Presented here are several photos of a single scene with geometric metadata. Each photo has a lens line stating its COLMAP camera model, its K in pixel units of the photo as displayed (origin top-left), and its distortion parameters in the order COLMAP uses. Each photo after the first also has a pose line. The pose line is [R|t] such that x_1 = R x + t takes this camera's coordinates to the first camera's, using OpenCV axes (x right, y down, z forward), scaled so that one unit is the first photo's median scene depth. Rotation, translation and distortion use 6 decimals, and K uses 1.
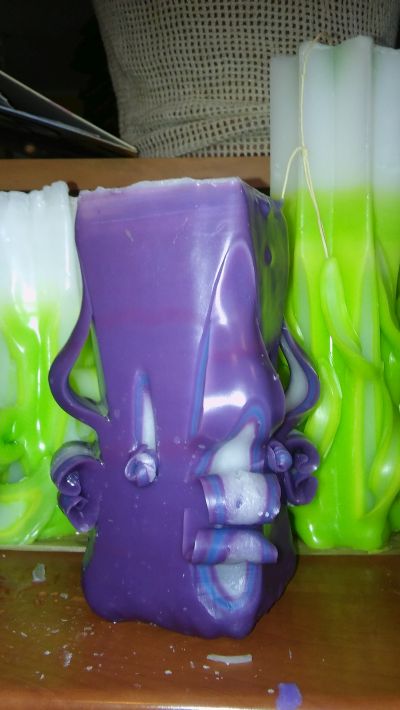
lens RADIAL K [[615.1, 0, 199.6], [0, 615.1, 361.1], [0, 0, 1]] dist [0.027973, -0.081787]
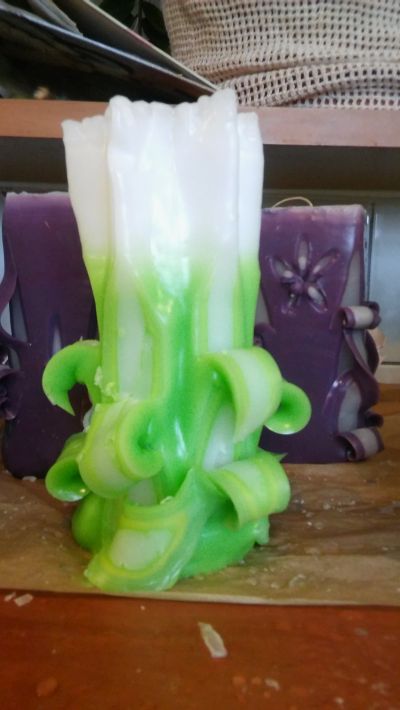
lens RADIAL K [[615.1, 0, 195.5], [0, 615.1, 355.5], [0, 0, 1]] dist [0.027973, -0.081787]
pose [[0.998866, 0.028050, 0.038463, -0.171516], [-0.028252, 0.999590, 0.004715, 0.010556], [-0.038315, -0.005796, 0.999249, 0.167228]]
